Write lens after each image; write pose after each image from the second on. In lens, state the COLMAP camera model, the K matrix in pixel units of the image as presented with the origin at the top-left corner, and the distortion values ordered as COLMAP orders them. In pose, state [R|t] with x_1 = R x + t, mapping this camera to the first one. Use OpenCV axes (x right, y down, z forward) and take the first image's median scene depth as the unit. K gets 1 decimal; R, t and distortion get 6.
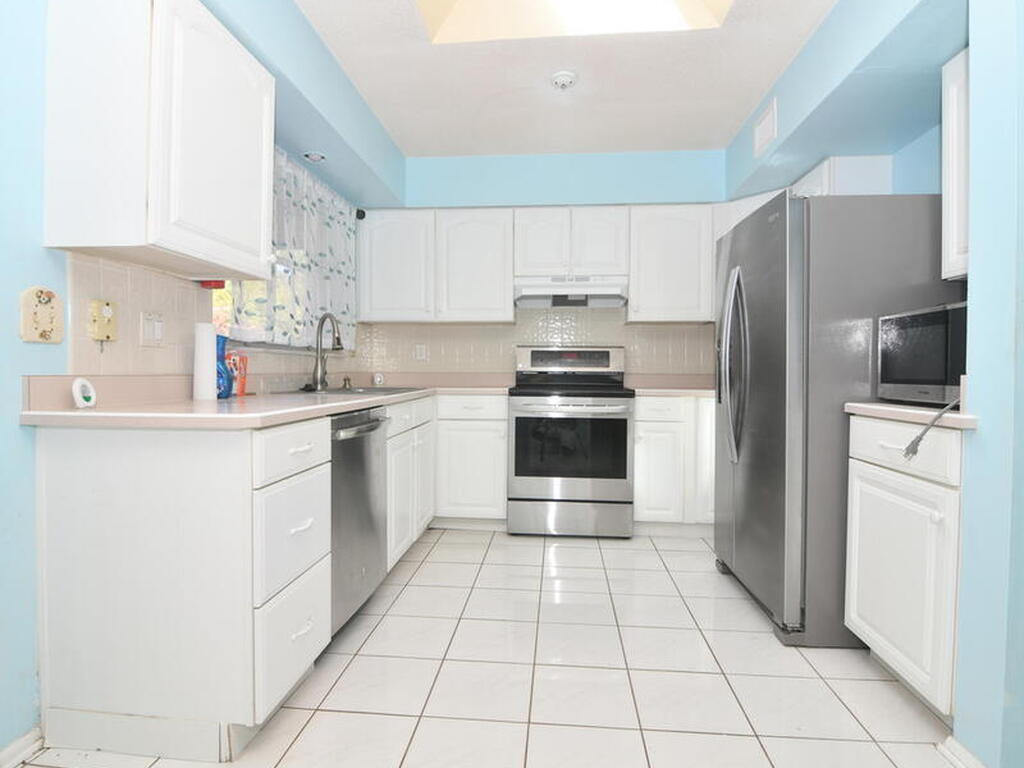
lens RADIAL K [[548.6, 0, 509.6], [0, 548.6, 381.2], [0, 0, 1]] dist [-0.012924, -0.002431]
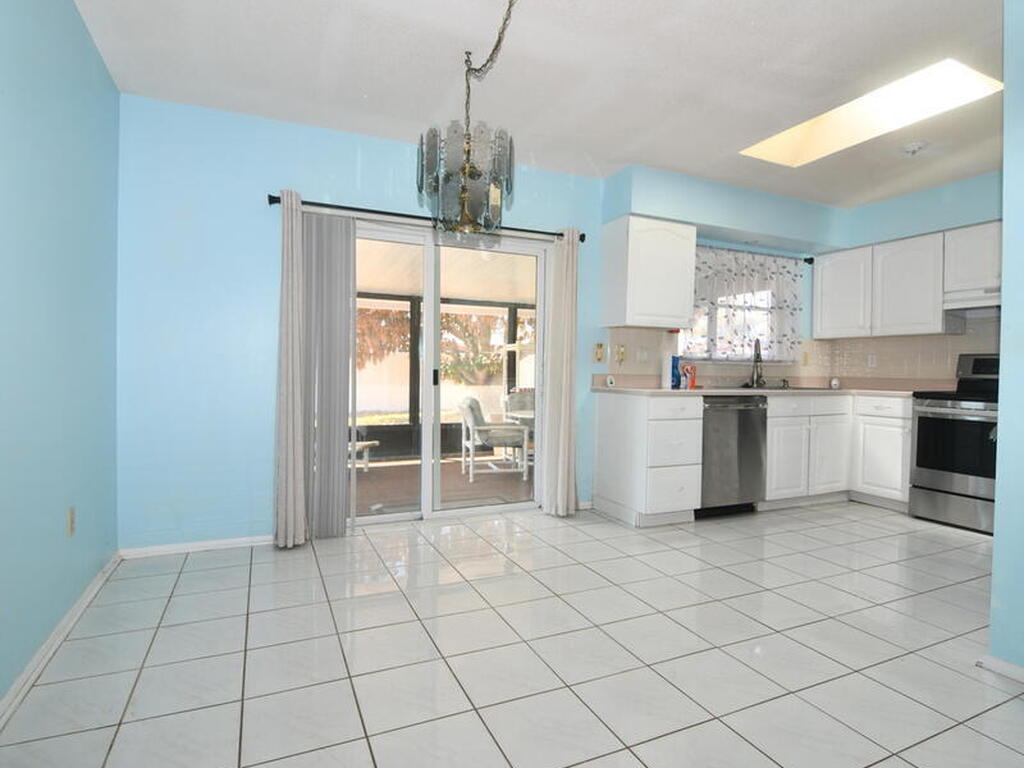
lens RADIAL K [[548.6, 0, 509.6], [0, 548.6, 381.2], [0, 0, 1]] dist [-0.012924, -0.002431]
pose [[0.492637, 0.019447, -0.870018, 0.791117], [-0.031014, 0.999508, 0.004780, 0.015424], [0.869682, 0.024628, 0.492998, -0.451634]]
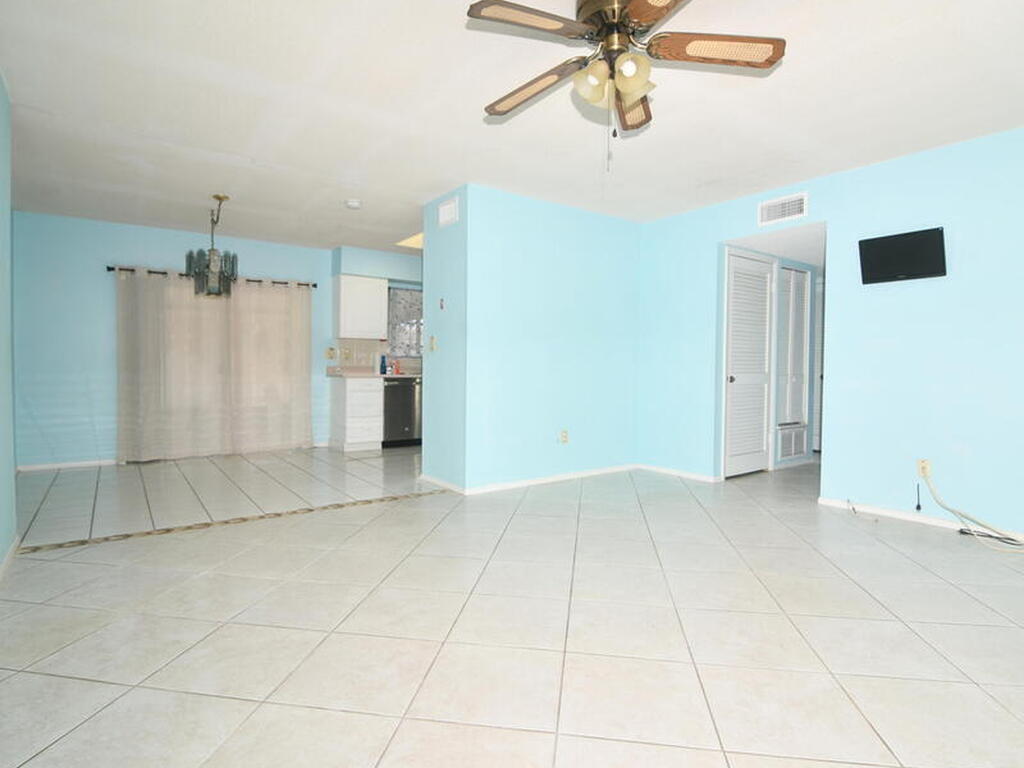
lens RADIAL K [[548.6, 0, 509.6], [0, 548.6, 381.2], [0, 0, 1]] dist [-0.012924, -0.002431]
pose [[0.660952, 0.022084, -0.750104, 2.139692], [-0.021395, 0.999715, 0.010580, 0.021450], [0.750124, 0.009055, 0.661236, -0.553222]]
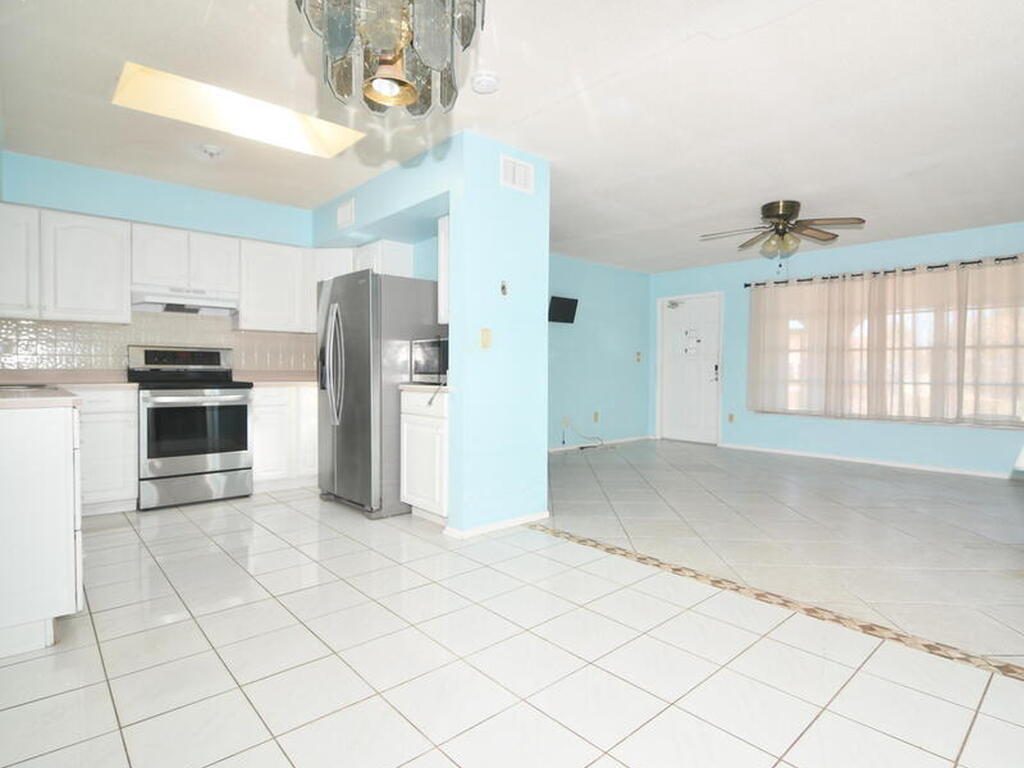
lens RADIAL K [[548.6, 0, 509.6], [0, 548.6, 381.2], [0, 0, 1]] dist [-0.012924, -0.002431]
pose [[0.682898, -0.015349, 0.730353, -0.410450], [0.012978, 0.999876, 0.008878, 0.011811], [-0.730399, 0.003416, 0.683013, -0.468581]]
